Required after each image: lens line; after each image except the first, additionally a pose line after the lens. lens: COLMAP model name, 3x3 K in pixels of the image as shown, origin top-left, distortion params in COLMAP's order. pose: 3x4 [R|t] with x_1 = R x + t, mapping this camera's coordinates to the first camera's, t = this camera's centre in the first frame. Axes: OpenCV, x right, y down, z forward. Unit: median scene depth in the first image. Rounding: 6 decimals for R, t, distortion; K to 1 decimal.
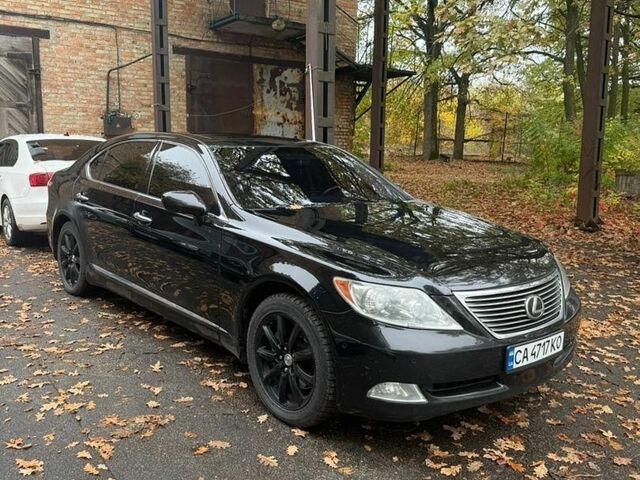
lens RADIAL K [[594.6, 0, 314.1], [0, 594.6, 255.7], [0, 0, 1]] dist [0.101851, -0.177761]
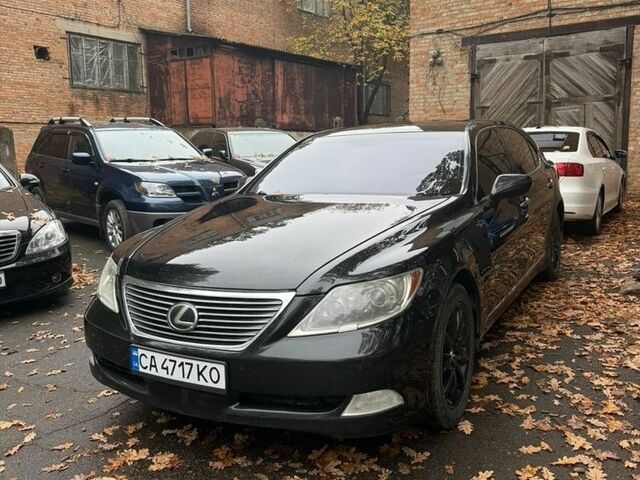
lens RADIAL K [[596.6, 0, 321.3], [0, 596.6, 252.6], [0, 0, 1]] dist [0.099302, -0.179416]
pose [[0.352582, 0.131642, -0.926475, 0.429424], [-0.129741, 0.987371, 0.090920, -0.037607], [0.926743, 0.088145, 0.365208, 0.309687]]
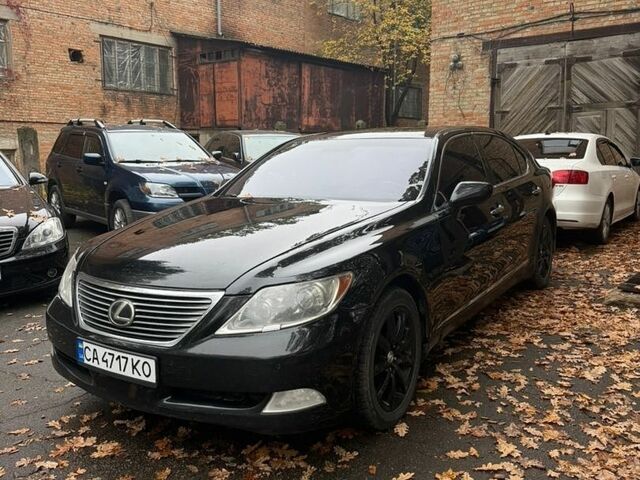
lens RADIAL K [[594.6, 0, 314.1], [0, 594.6, 255.7], [0, 0, 1]] dist [0.101851, -0.177761]
pose [[0.285552, 0.141032, -0.947929, 0.454176], [-0.147817, 0.983758, 0.101835, -0.045968], [0.946895, 0.111041, 0.301761, 0.355118]]
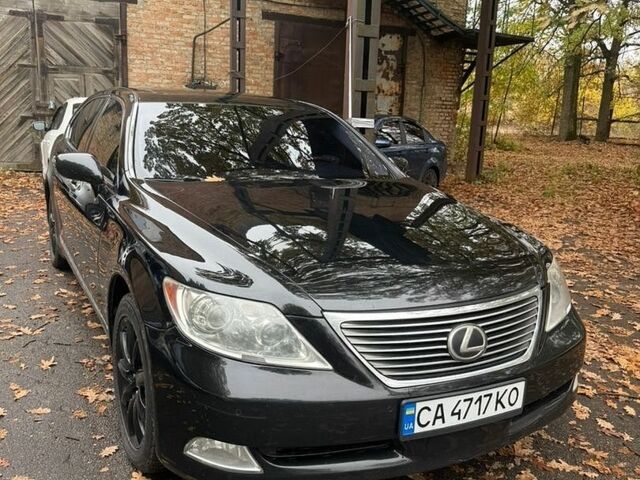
lens RADIAL K [[596.6, 0, 321.3], [0, 596.6, 252.6], [0, 0, 1]] dist [0.099302, -0.179416]
pose [[0.977212, 0.067861, -0.201125, 0.120094], [-0.061702, 0.997418, 0.036742, -0.010151], [0.203099, -0.023494, 0.978876, 0.113624]]
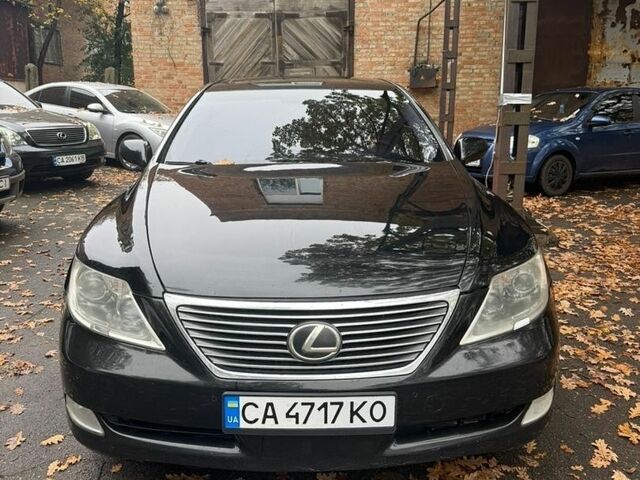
lens RADIAL K [[594.6, 0, 314.1], [0, 594.6, 255.7], [0, 0, 1]] dist [0.101851, -0.177761]
pose [[0.778777, 0.137146, -0.612126, 0.258742], [-0.093348, 0.990280, 0.103109, -0.022586], [0.620317, -0.023158, 0.784009, 0.189441]]
